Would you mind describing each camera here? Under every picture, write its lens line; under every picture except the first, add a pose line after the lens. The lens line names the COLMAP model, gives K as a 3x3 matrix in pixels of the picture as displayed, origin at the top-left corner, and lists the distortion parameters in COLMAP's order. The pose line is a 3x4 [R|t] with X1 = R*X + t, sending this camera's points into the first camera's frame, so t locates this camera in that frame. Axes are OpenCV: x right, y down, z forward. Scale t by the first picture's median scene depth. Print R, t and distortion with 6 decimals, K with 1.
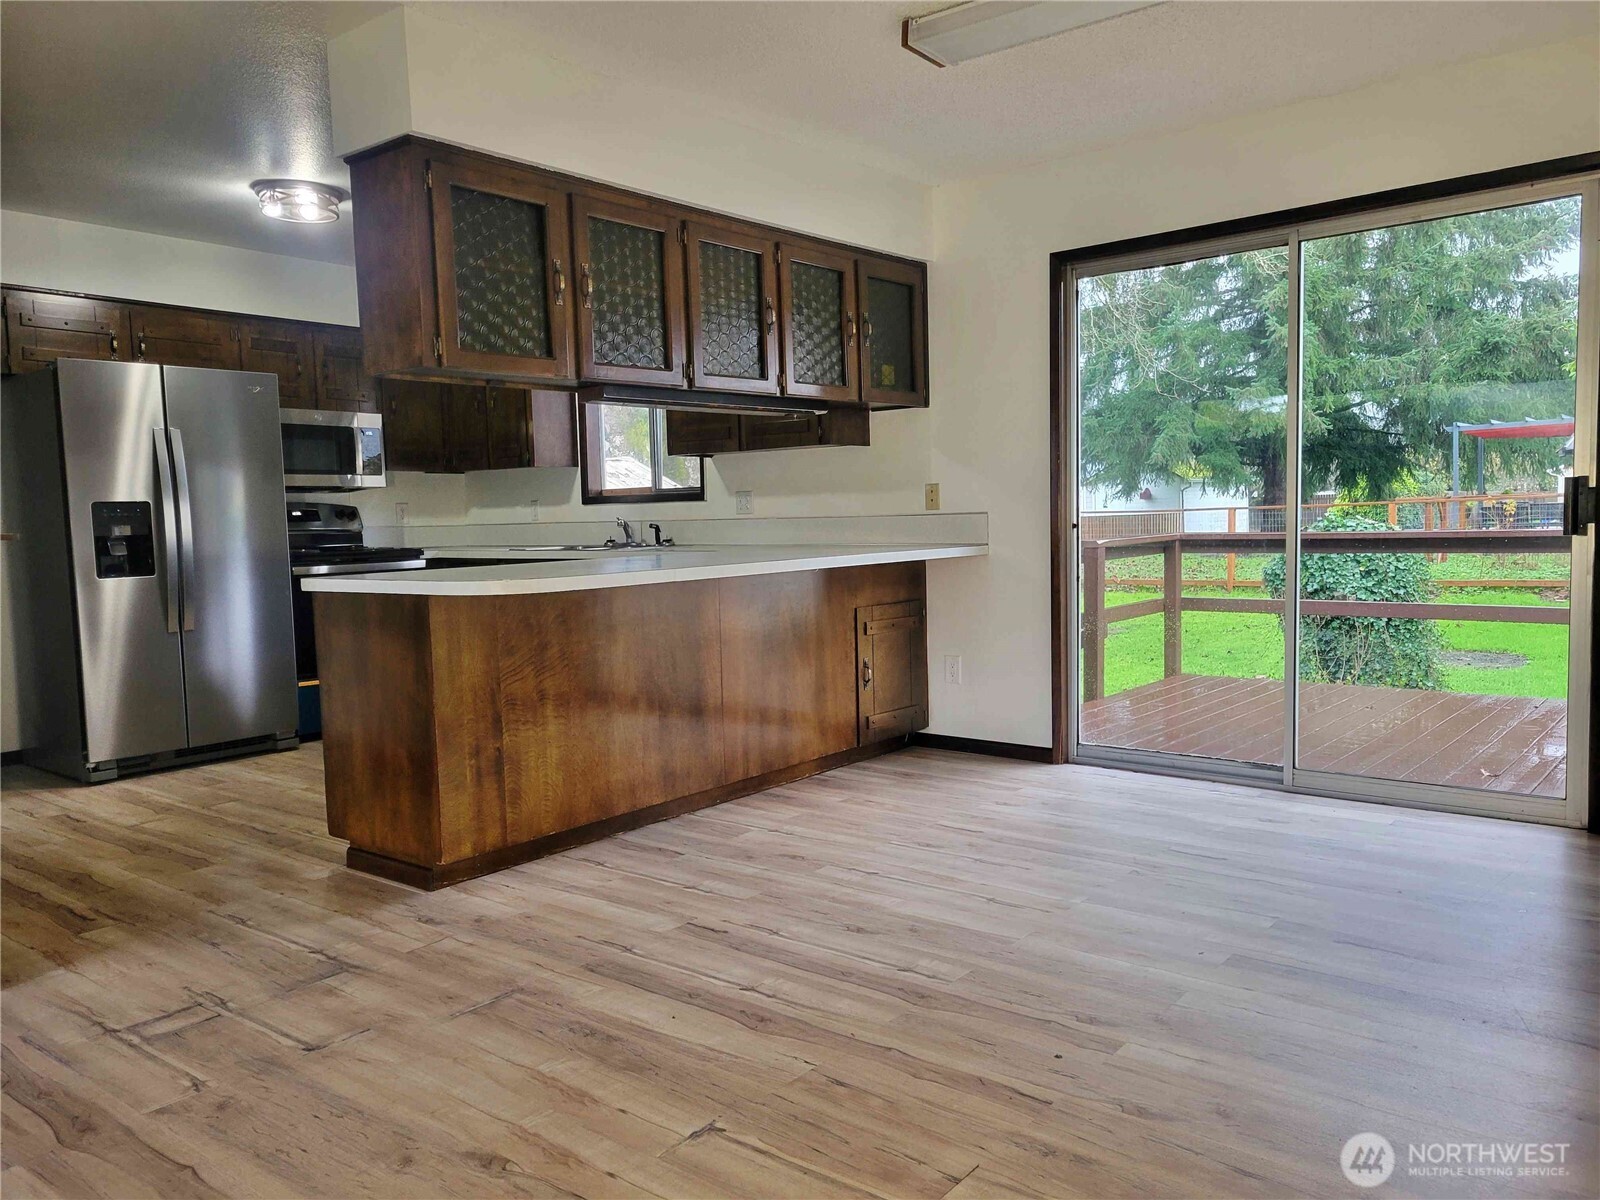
lens RADIAL K [[1205.3, 0, 800.0], [0, 1205.3, 600.0], [0, 0, 1]] dist [0.075722, 0.002771]
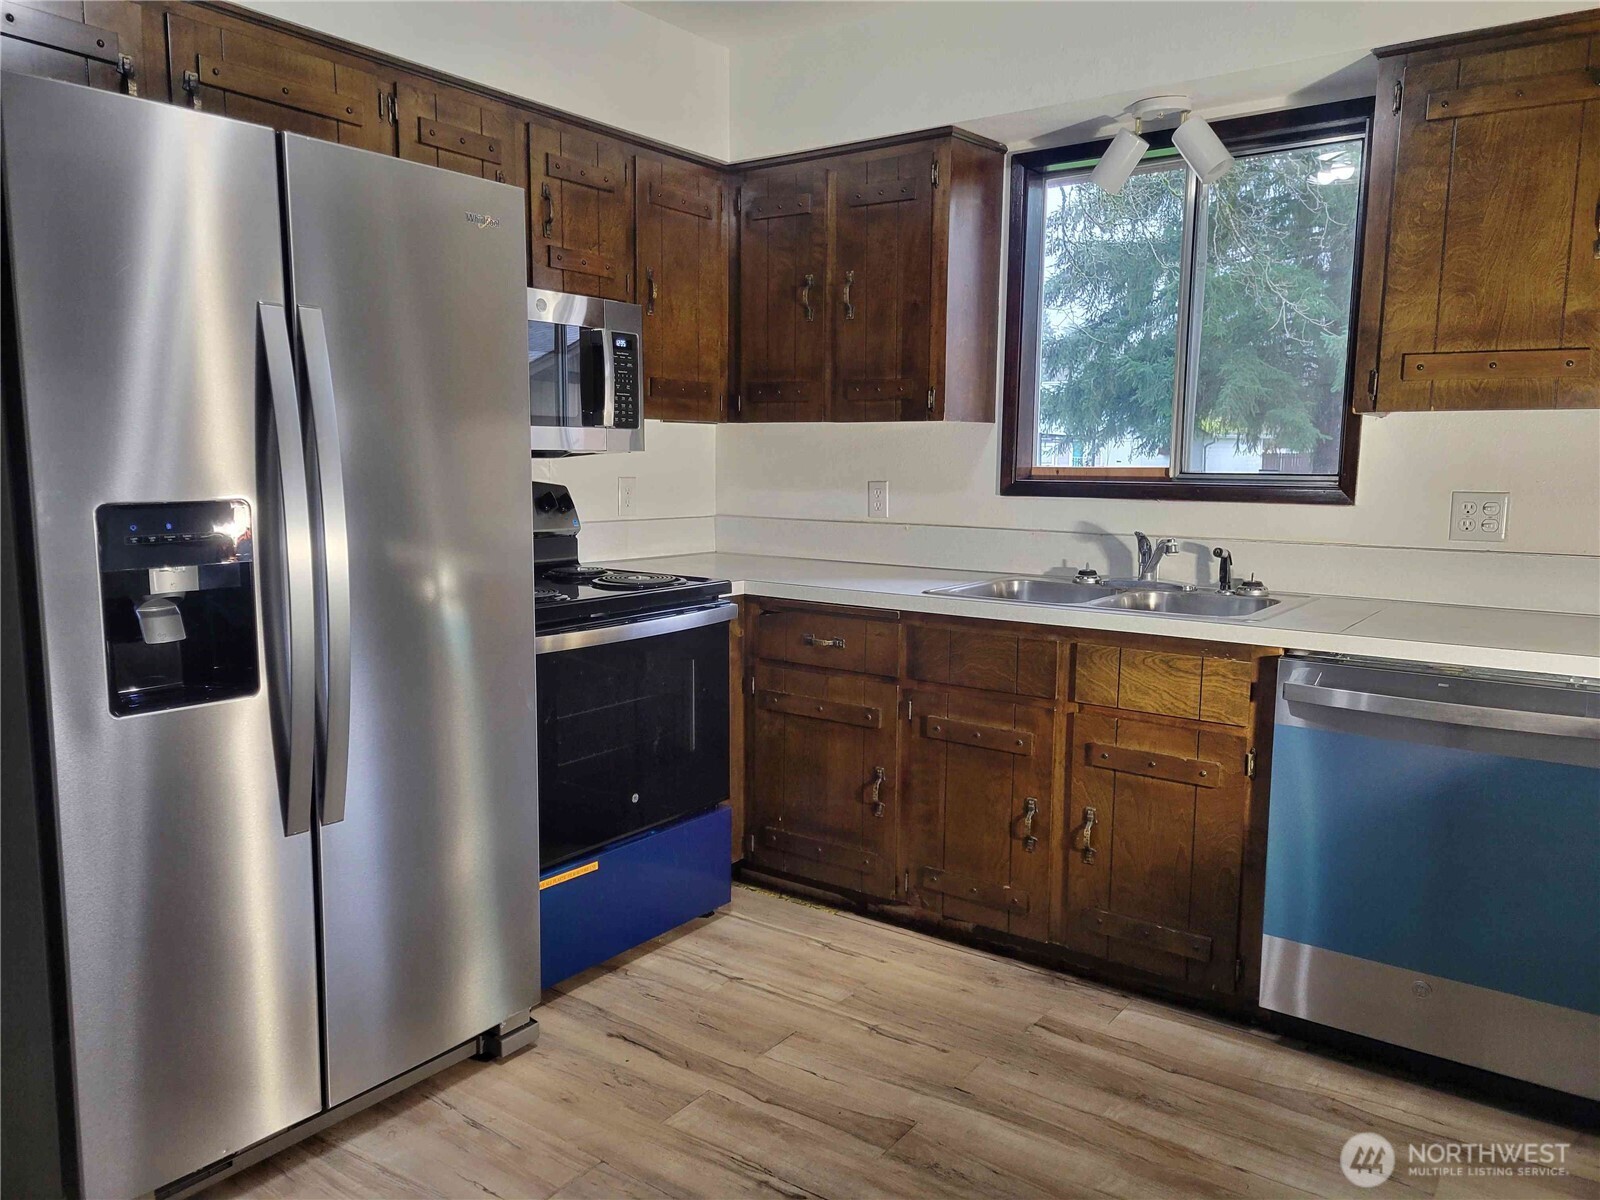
lens RADIAL K [[1205.3, 0, 800.0], [0, 1205.3, 600.0], [0, 0, 1]] dist [0.075722, 0.002771]
pose [[0.997813, 0.025340, 0.061052, -0.316426], [-0.028365, 0.998386, 0.049206, -0.060323], [-0.059707, -0.050830, 0.996921, 0.509625]]
